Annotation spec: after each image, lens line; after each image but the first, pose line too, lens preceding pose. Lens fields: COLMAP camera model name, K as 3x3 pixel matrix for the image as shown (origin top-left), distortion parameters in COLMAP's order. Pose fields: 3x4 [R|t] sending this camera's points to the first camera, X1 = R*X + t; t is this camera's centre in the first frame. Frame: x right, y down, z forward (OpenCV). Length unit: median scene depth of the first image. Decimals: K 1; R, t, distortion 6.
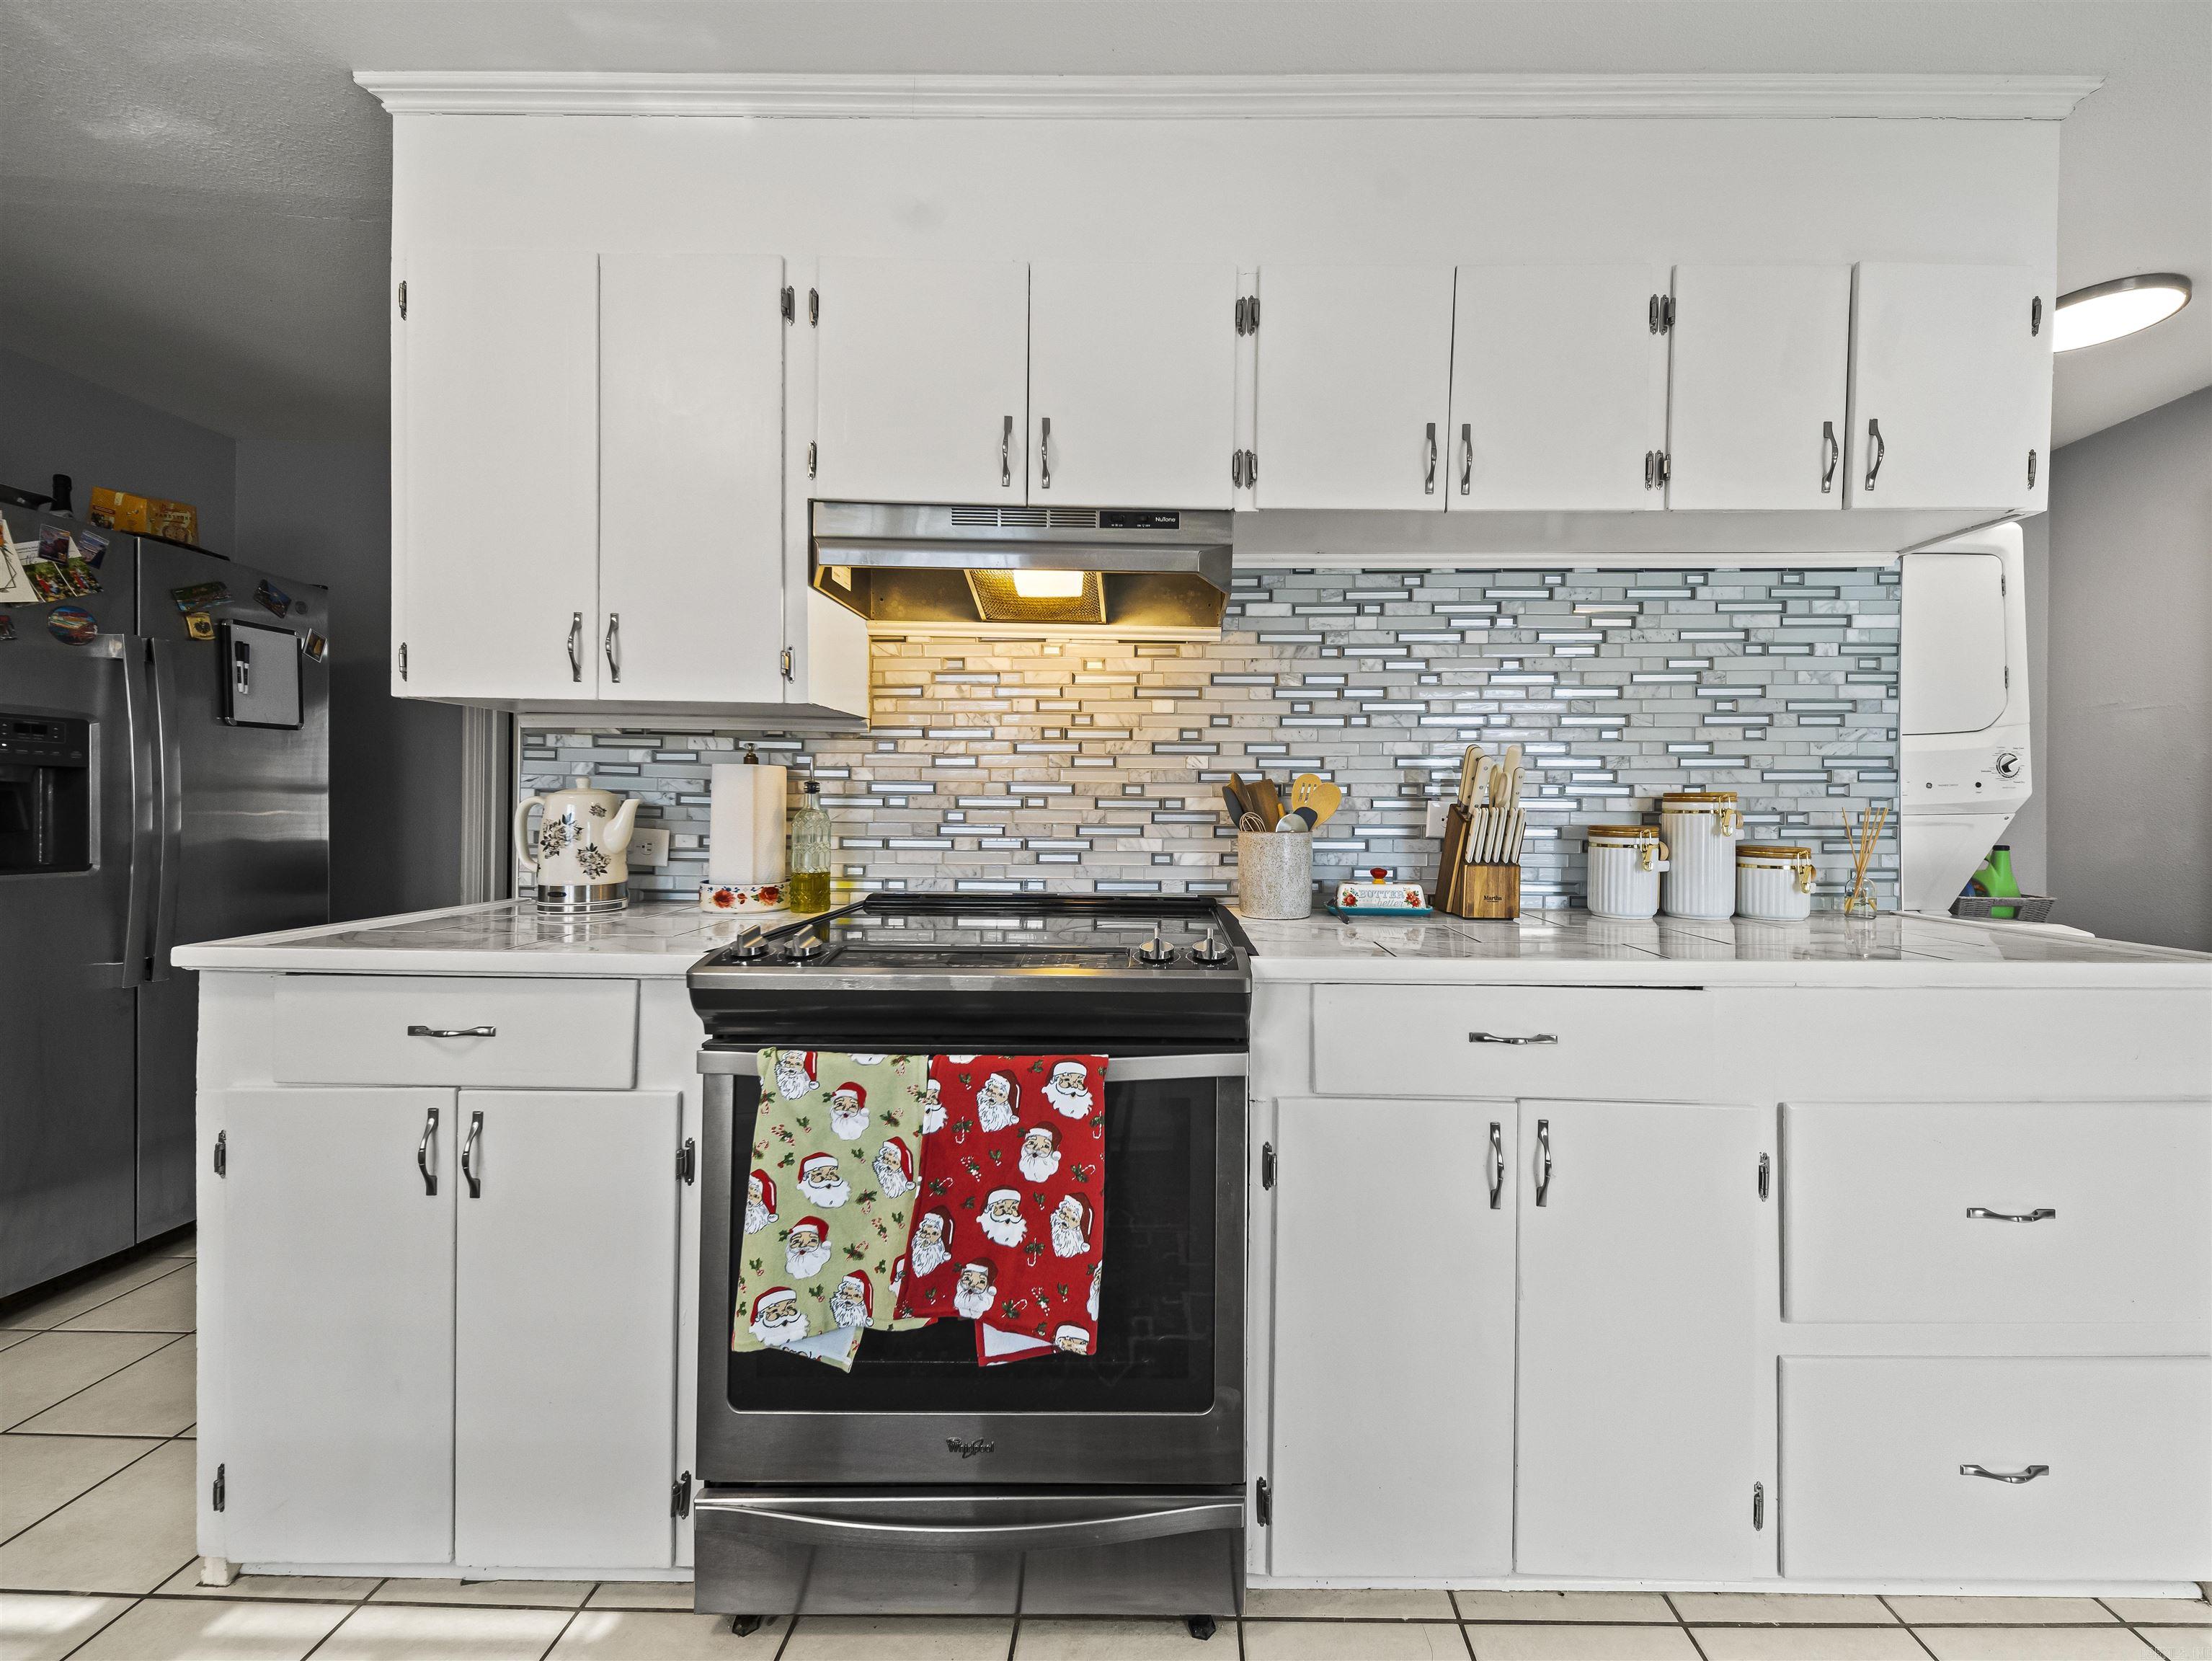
lens RADIAL K [[864.9, 0, 1156.1], [0, 864.9, 816.0], [0, 0, 1]] dist [0.043444, -0.017766]
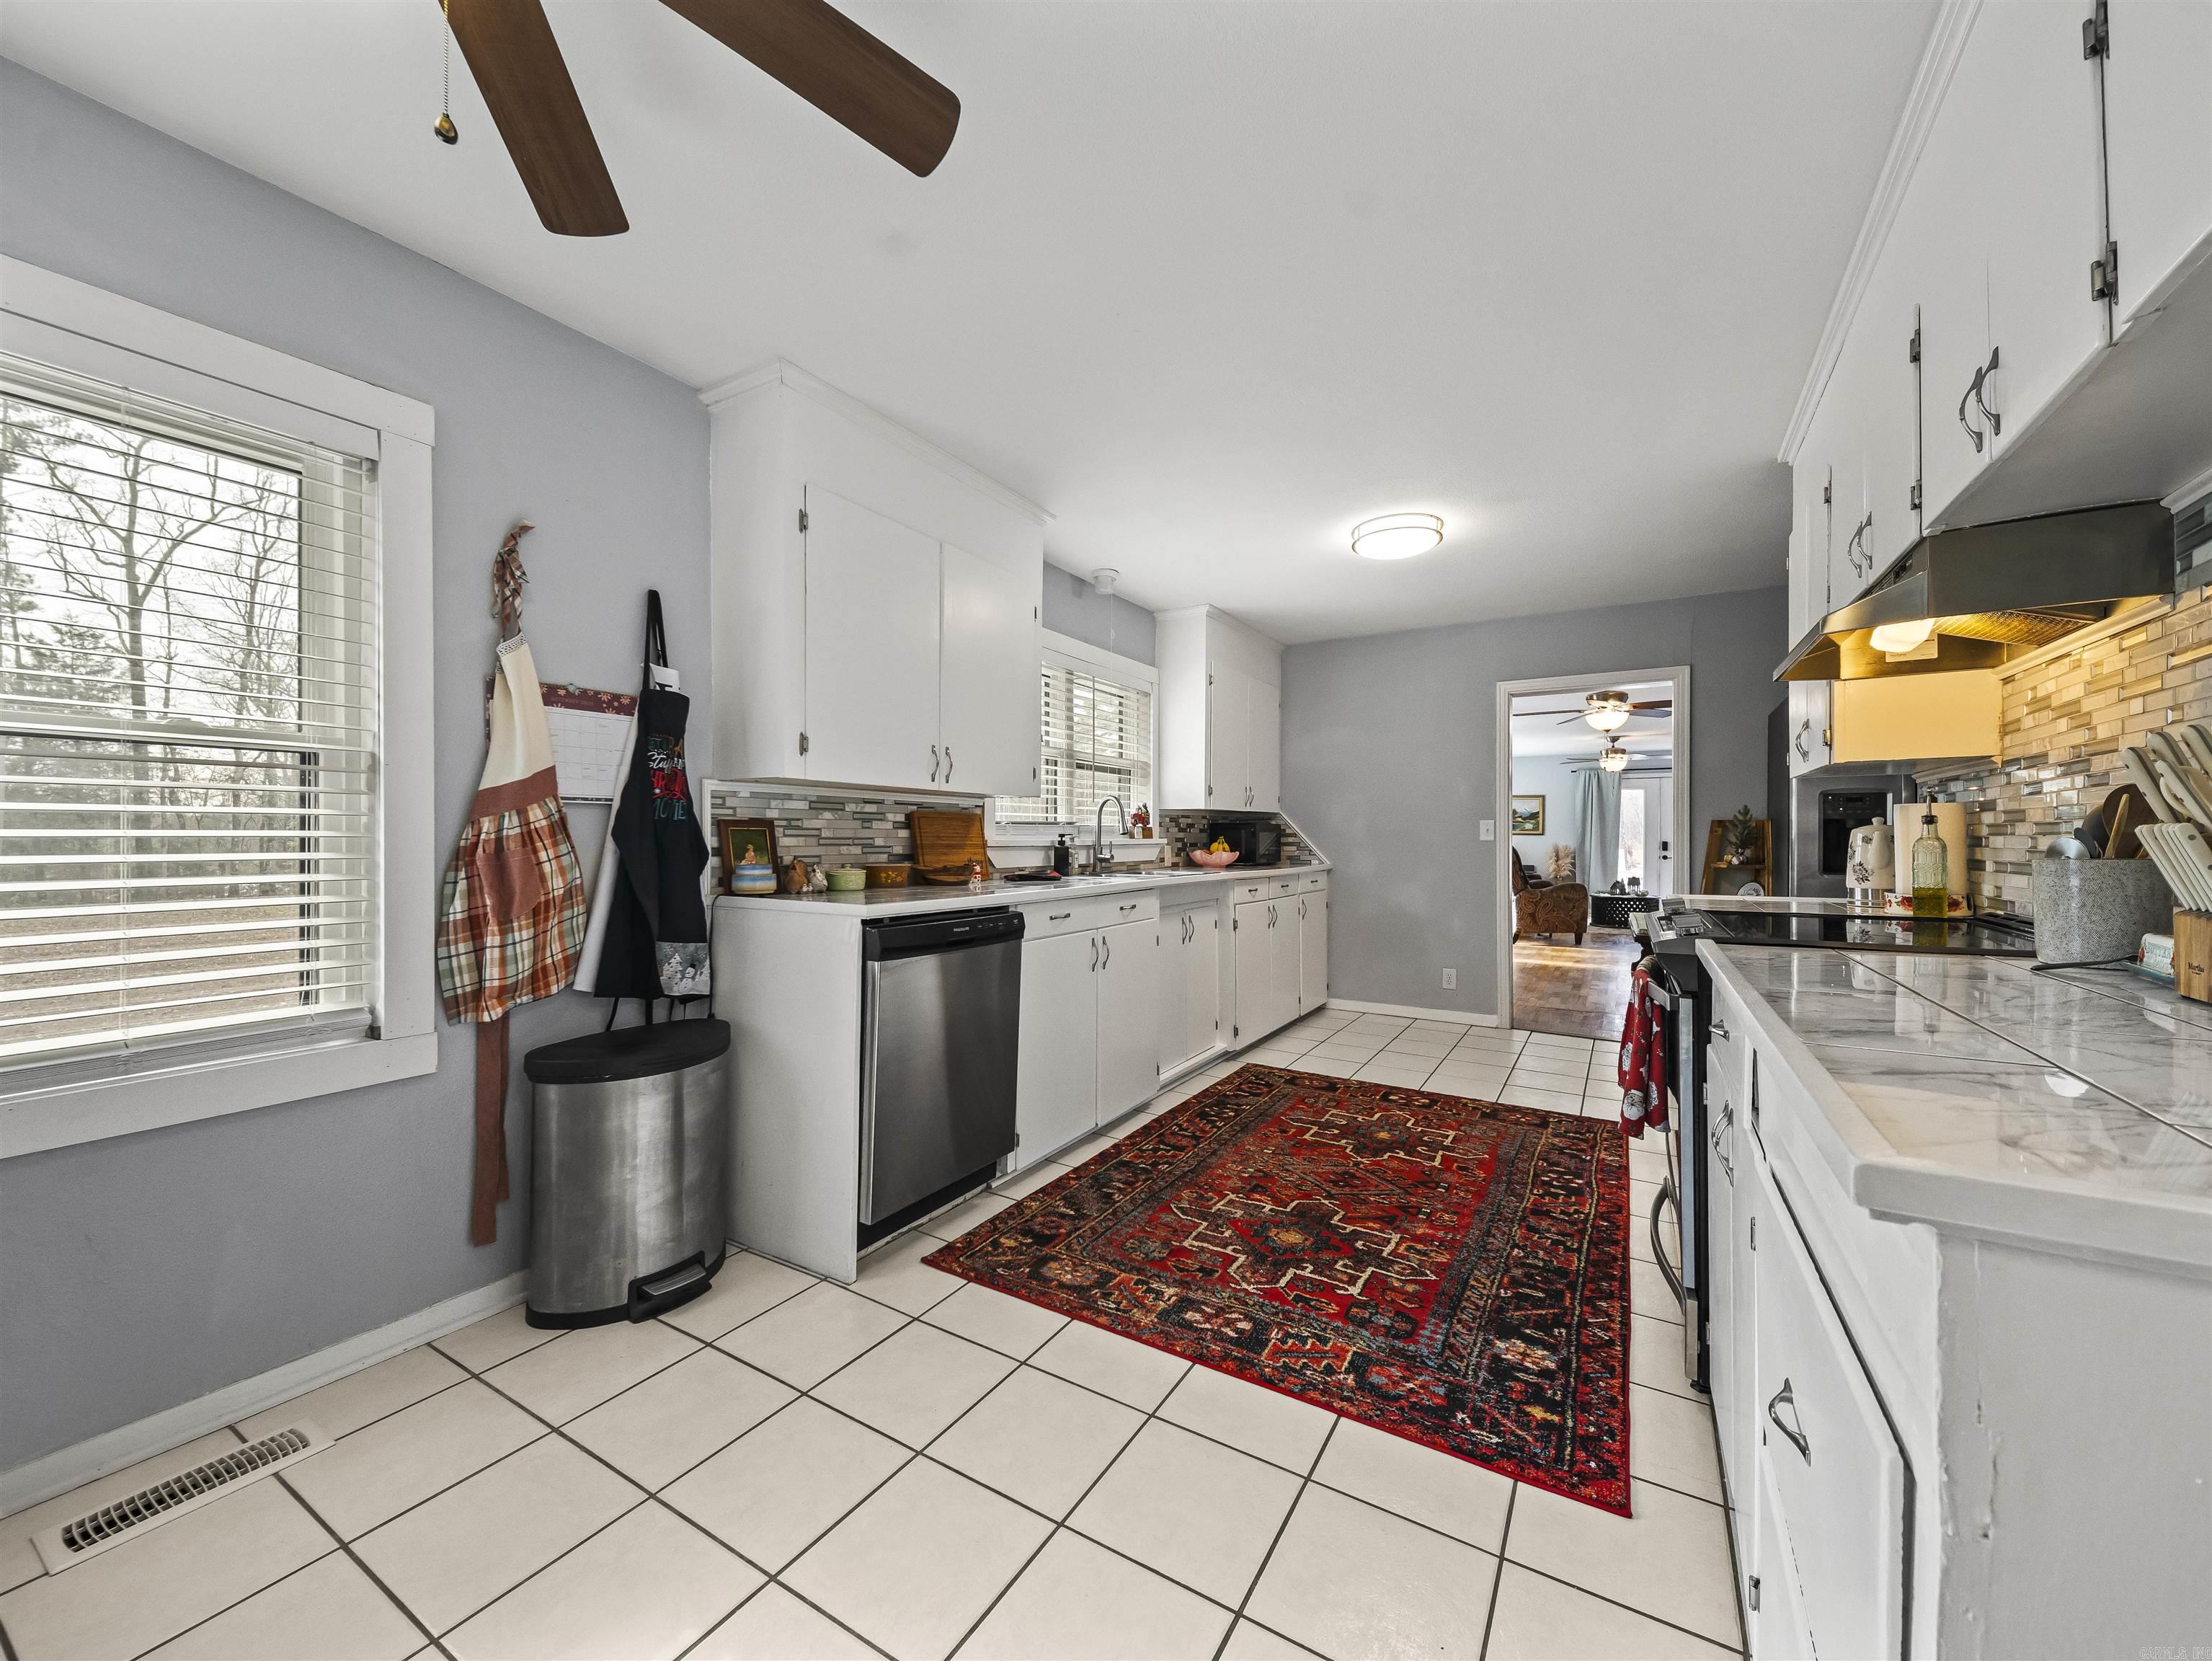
lens RADIAL K [[848.6, 0, 1111.6], [0, 848.6, 838.5], [0, 0, 1]] dist [0.046792, -0.022030]
pose [[-0.508306, -0.009022, -0.861129, 1.202086], [-0.008596, 0.999948, -0.005402, 0.010157], [0.861134, 0.004656, -0.508357, 0.586827]]
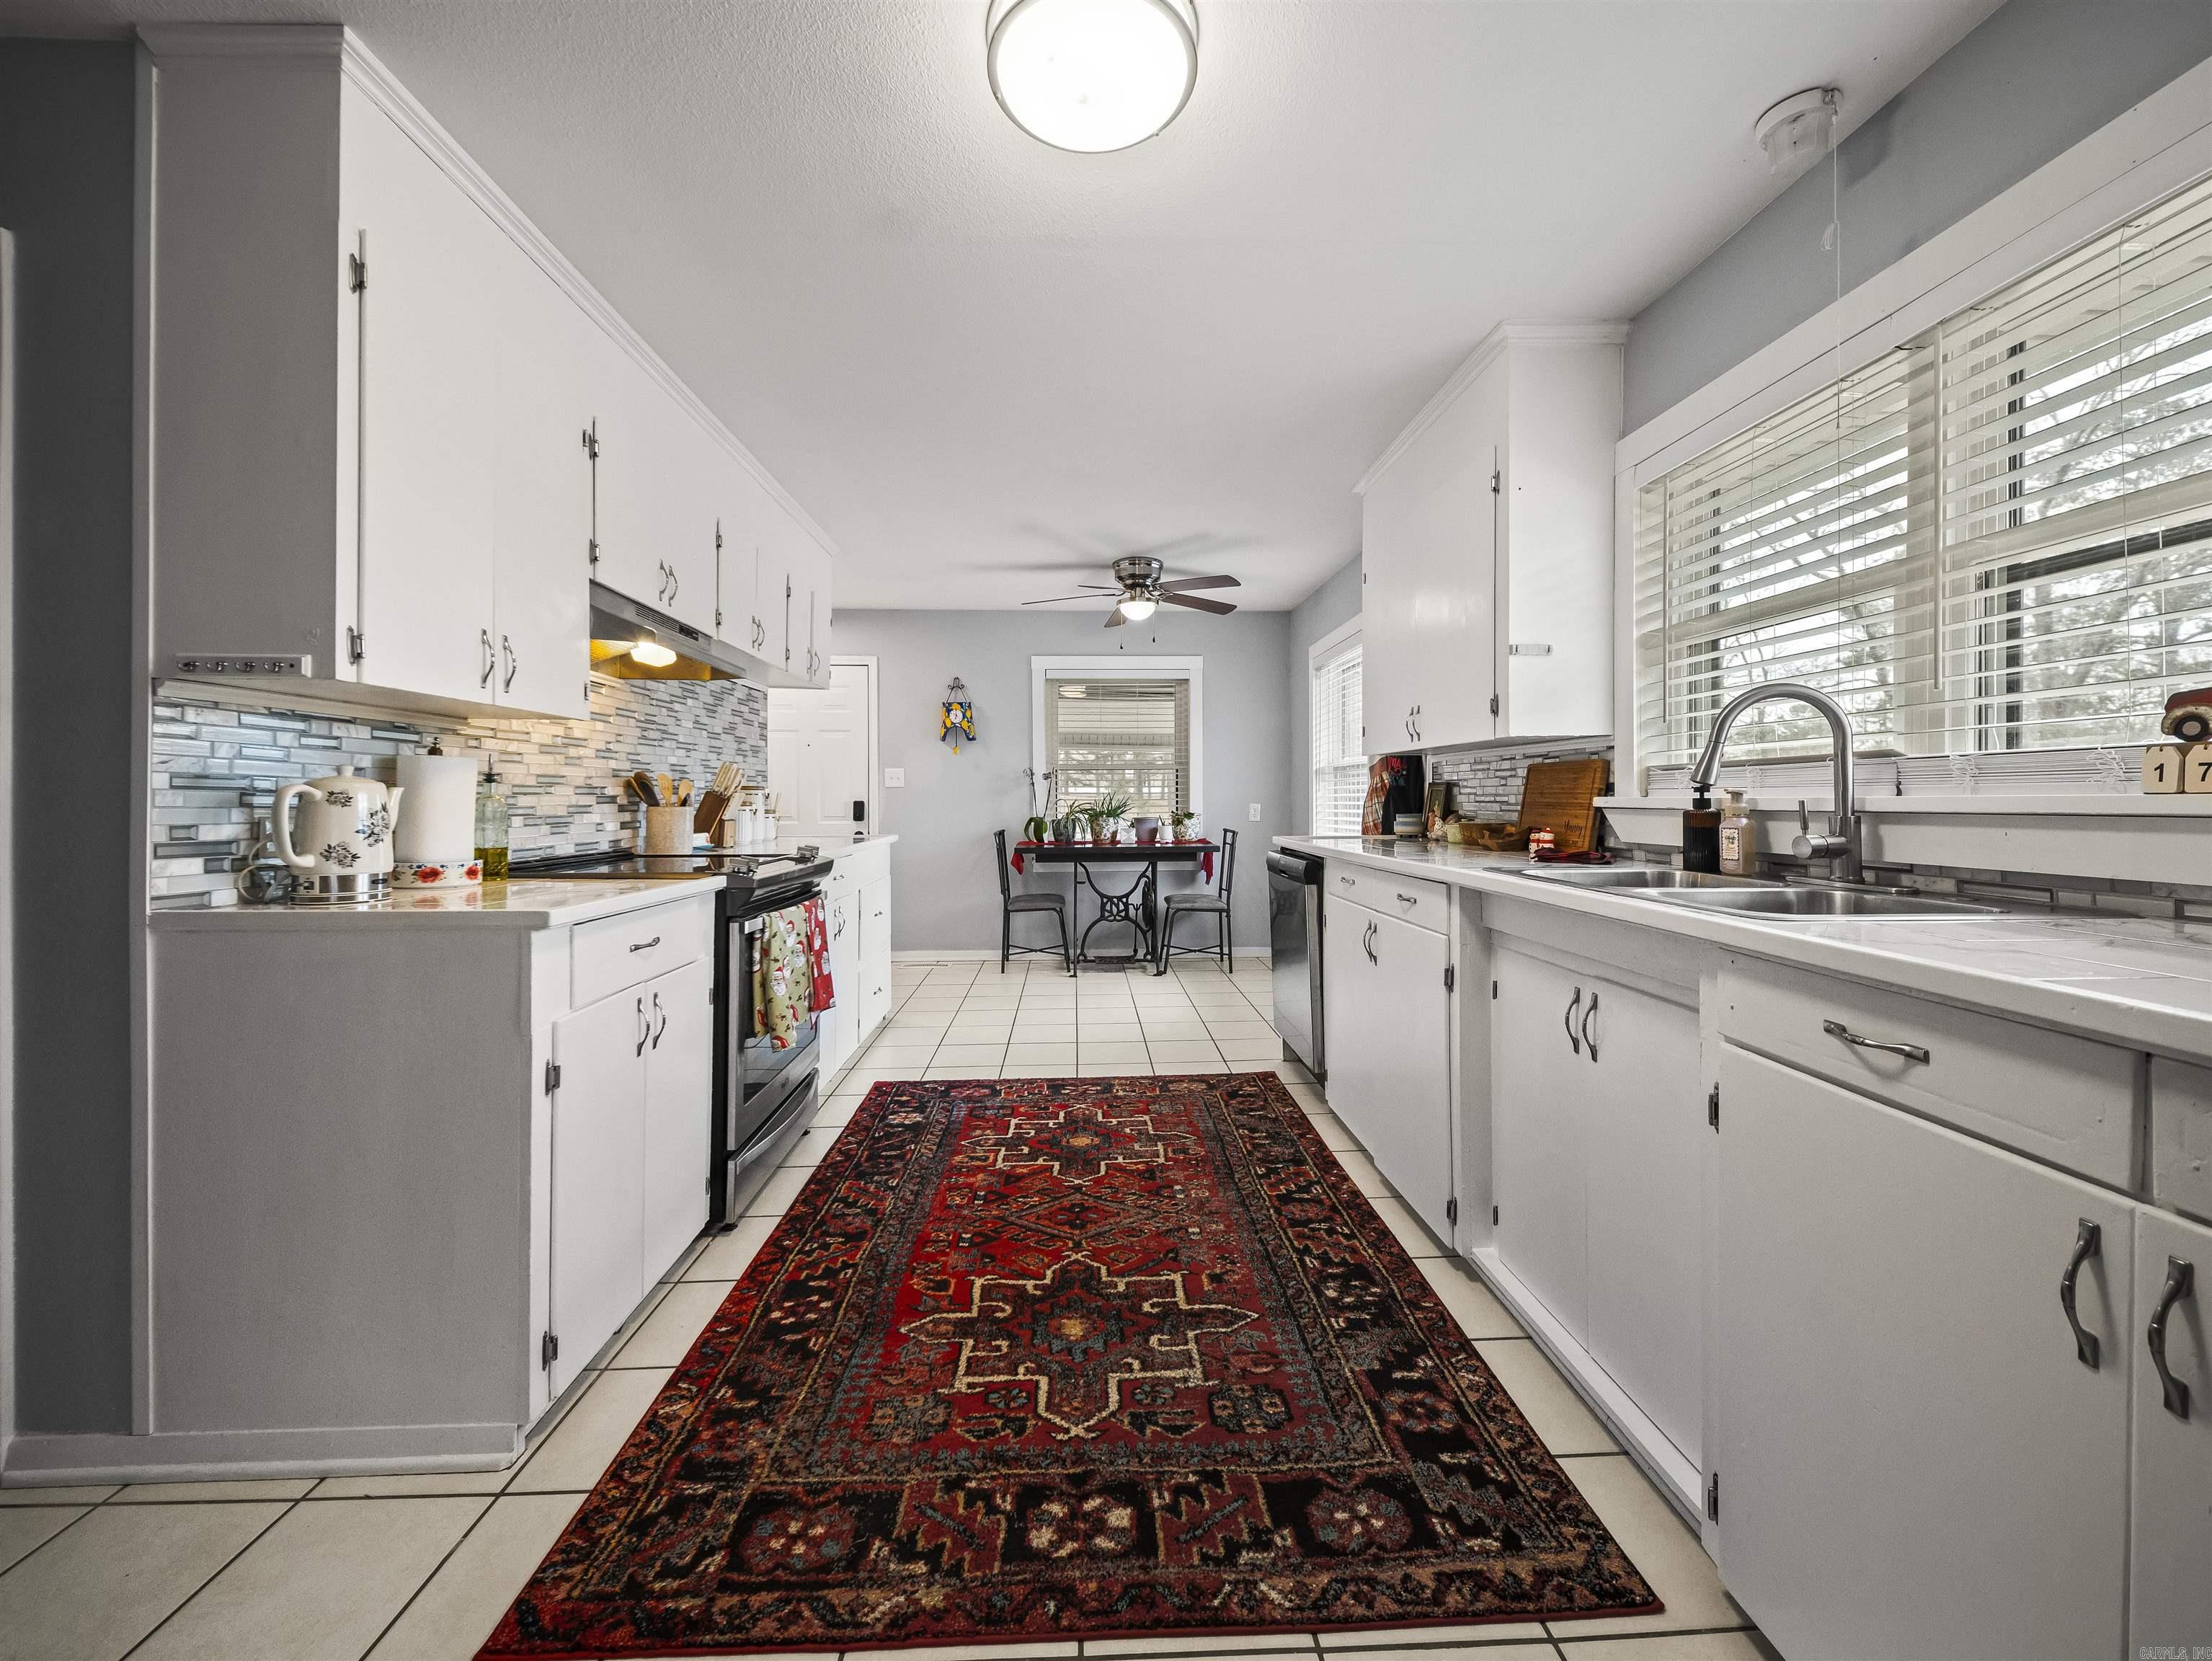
lens RADIAL K [[866.9, 0, 1103.6], [0, 866.9, 798.7], [0, 0, 1]] dist [0.044866, -0.018115]
pose [[-0.043335, -0.009462, 0.999016, -1.566931], [0.005970, 0.999935, 0.009730, -0.009844], [-0.999043, 0.006385, -0.043276, 0.186953]]
